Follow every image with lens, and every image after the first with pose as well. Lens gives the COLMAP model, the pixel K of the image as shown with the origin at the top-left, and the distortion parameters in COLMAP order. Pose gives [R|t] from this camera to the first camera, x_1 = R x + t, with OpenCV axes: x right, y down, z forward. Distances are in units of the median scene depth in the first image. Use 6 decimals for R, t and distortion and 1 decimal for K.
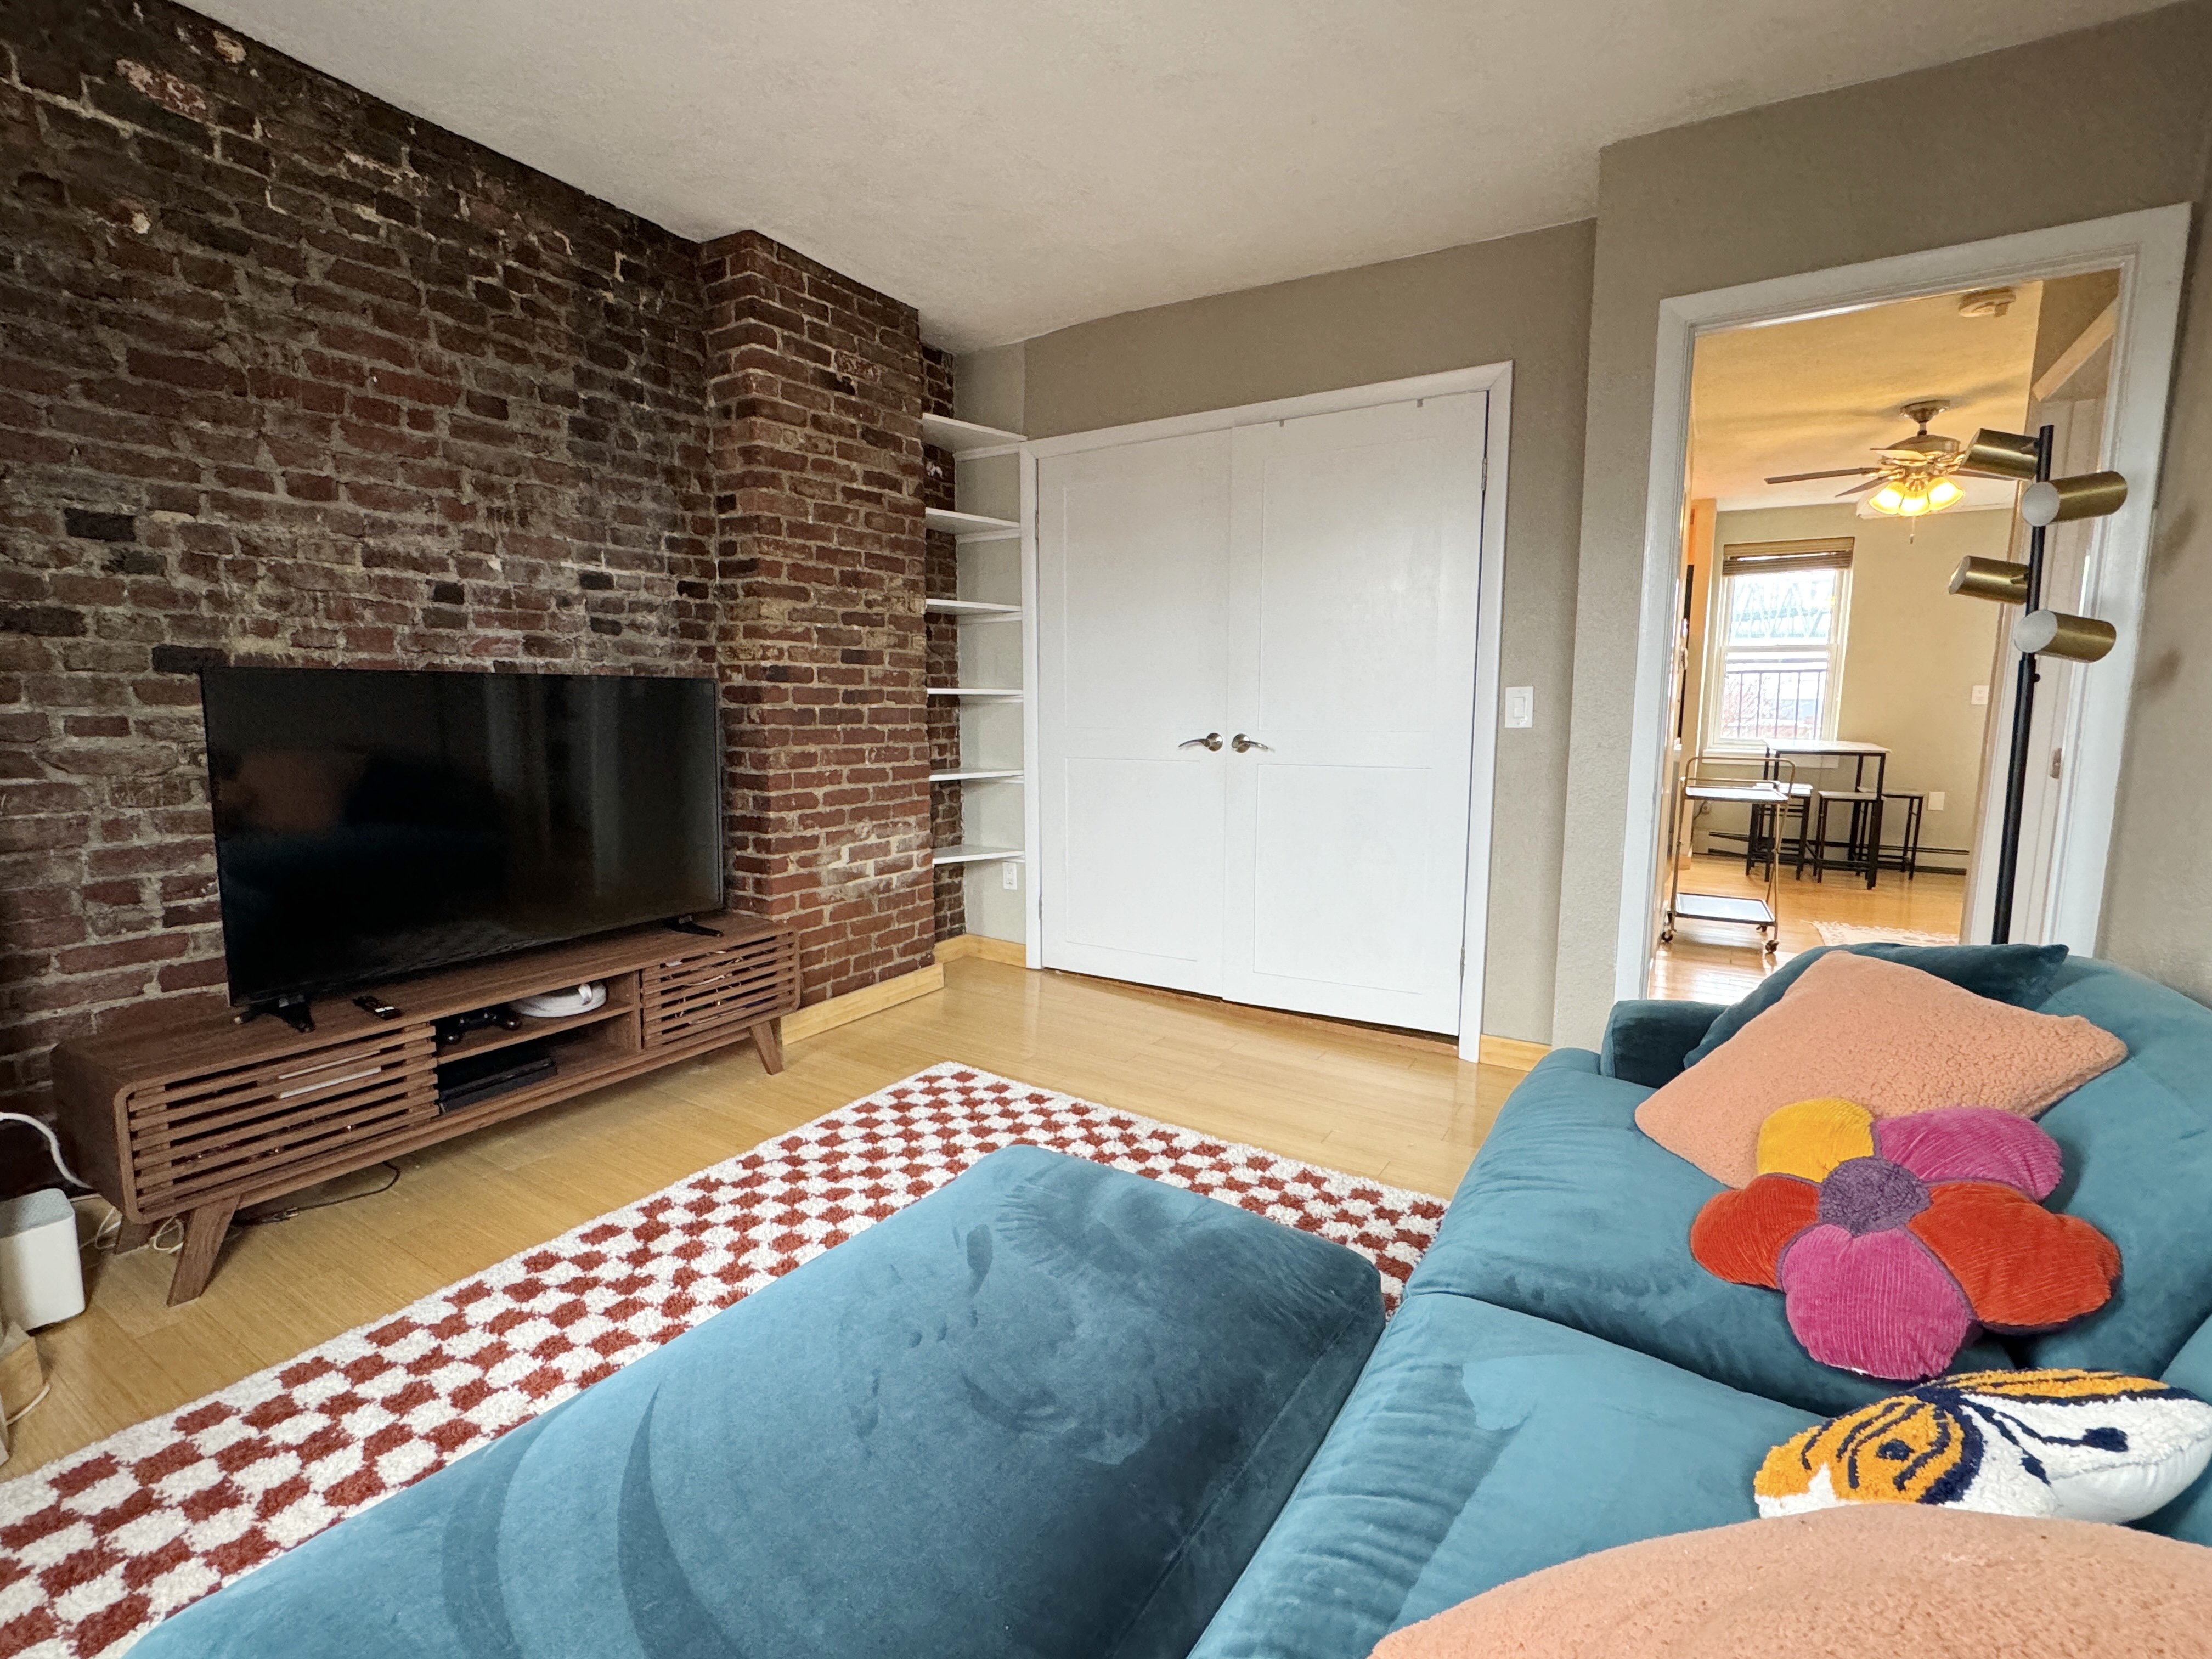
lens RADIAL K [[1000.6, 0, 1106.0], [0, 1000.6, 829.5], [0, 0, 1]] dist [-0.001076, -0.000607]
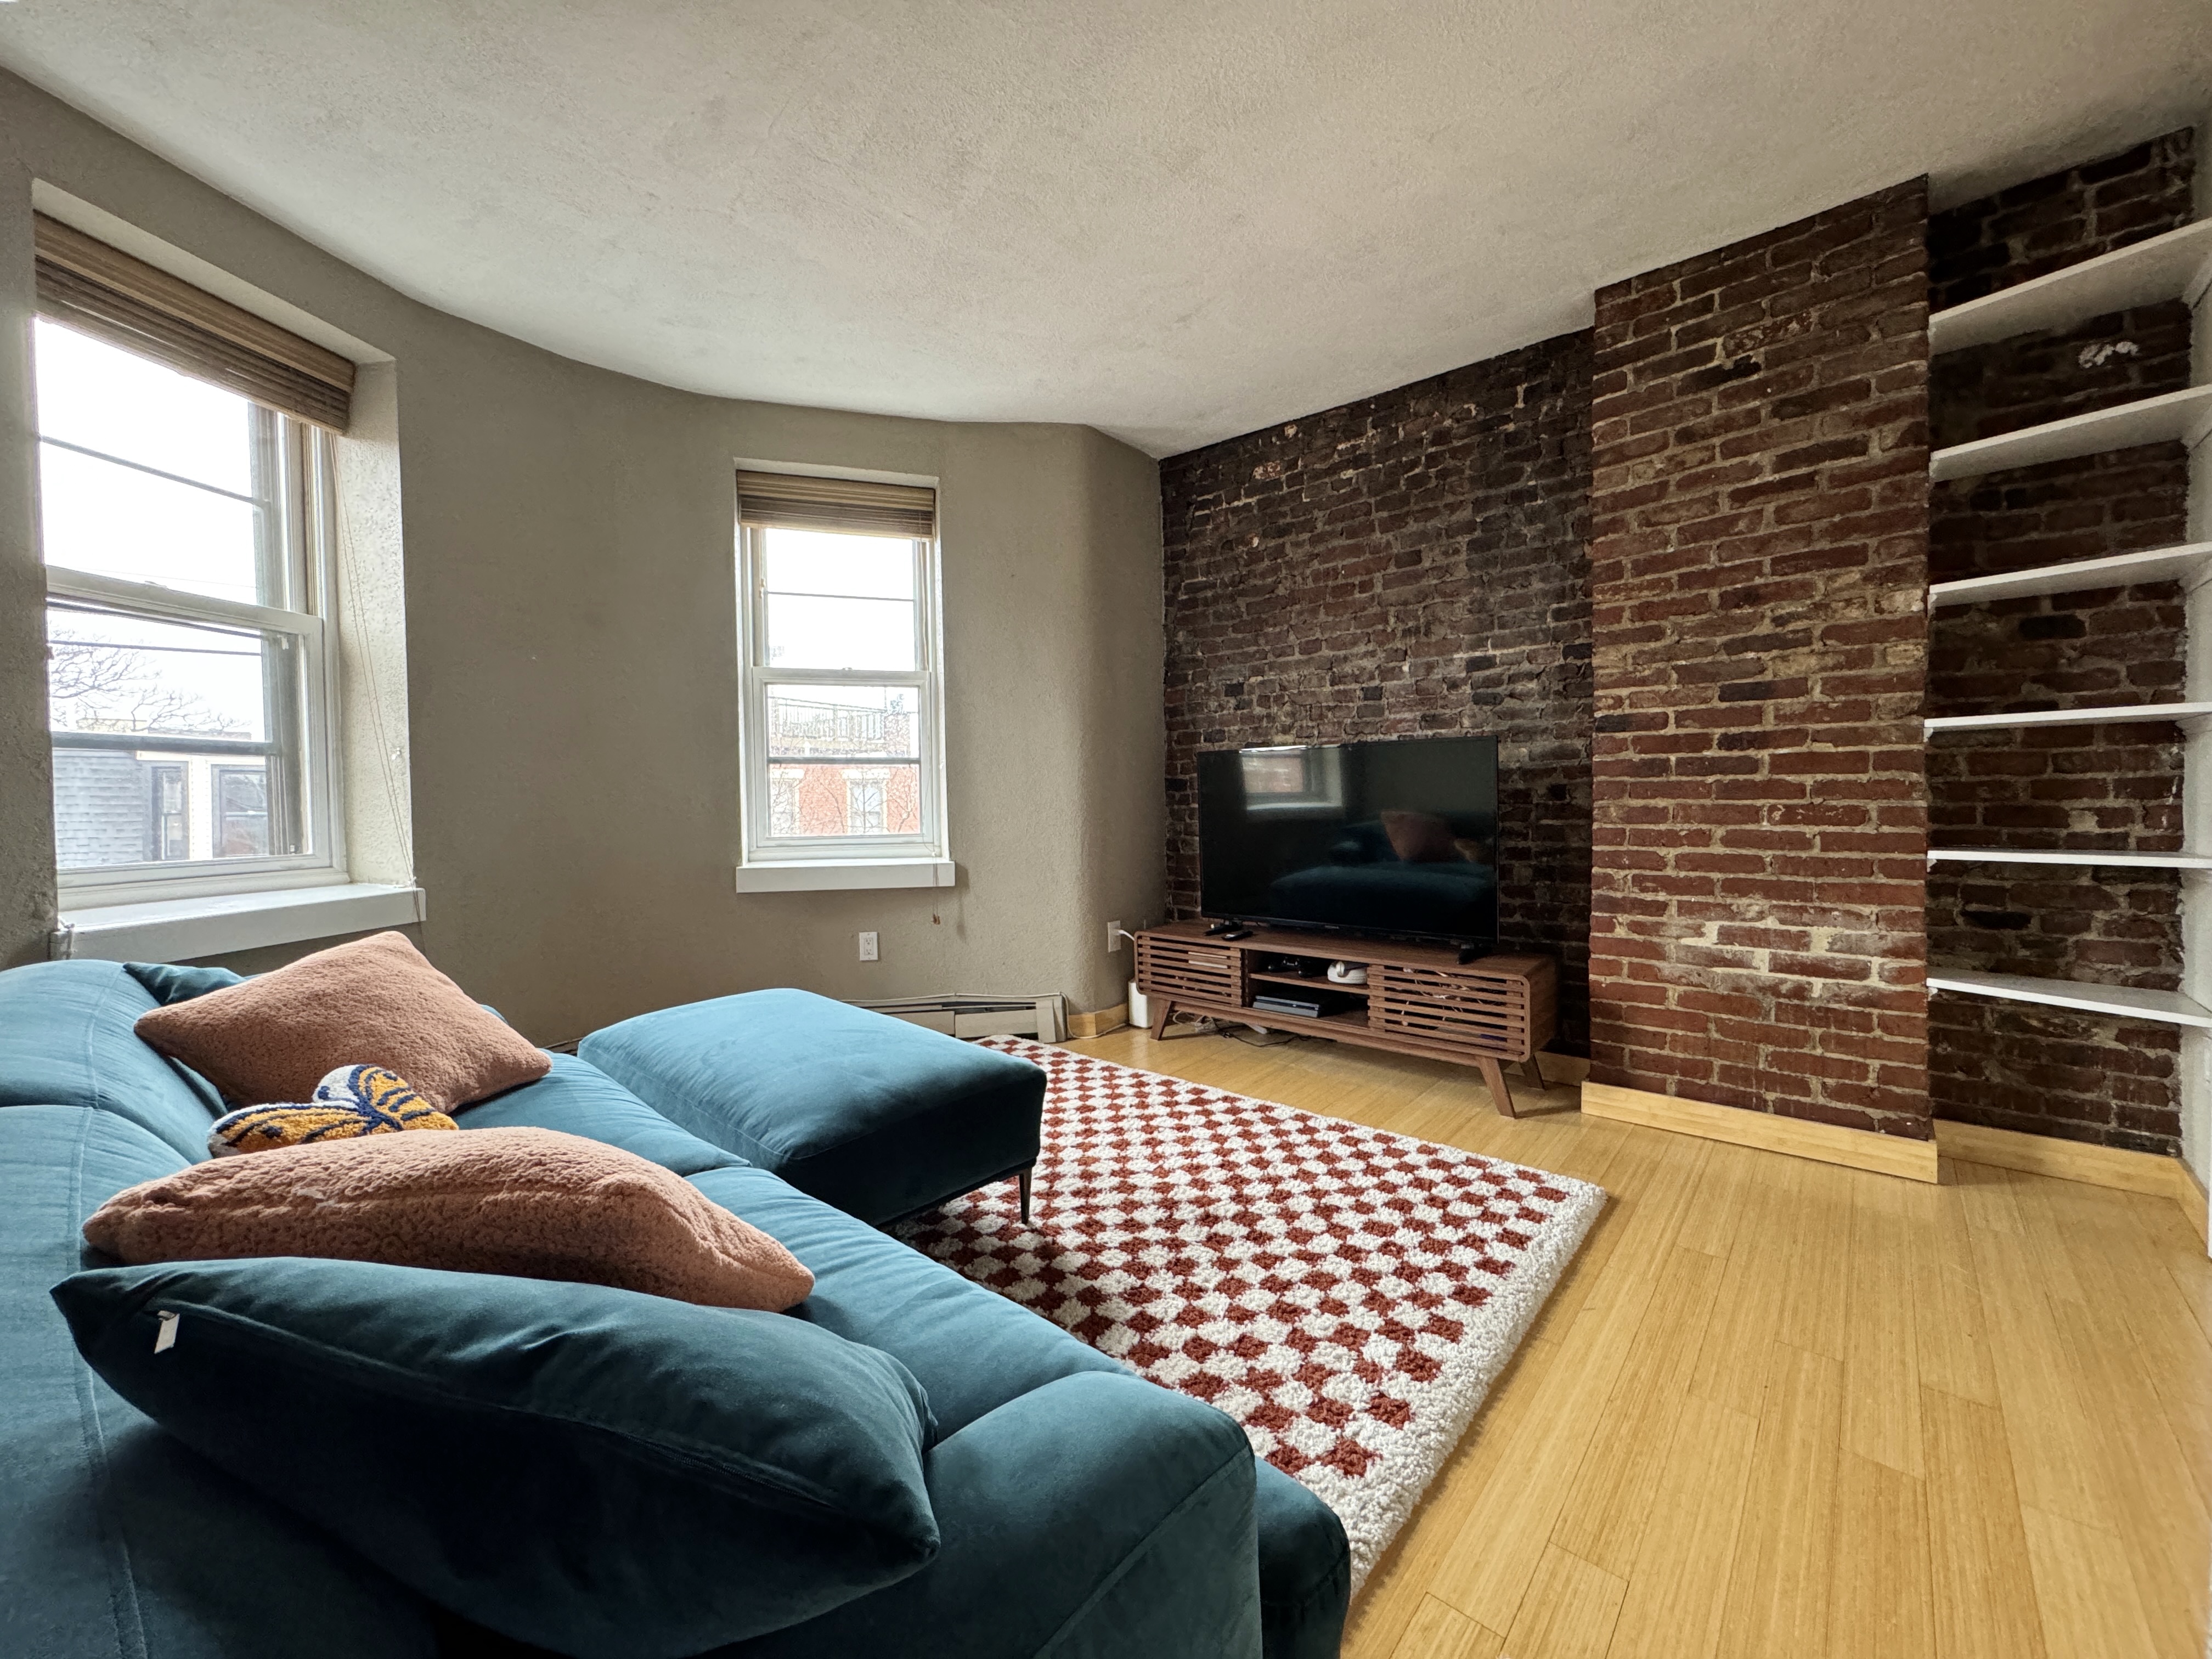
lens RADIAL K [[879.6, 0, 1106.0], [0, 879.6, 829.5], [0, 0, 1]] dist [-0.002368, -0.000173]
pose [[-0.167199, 0.032936, -0.985373, 0.641240], [-0.111416, 0.992408, 0.052077, -0.049731], [0.979608, 0.118494, -0.162260, 0.742740]]
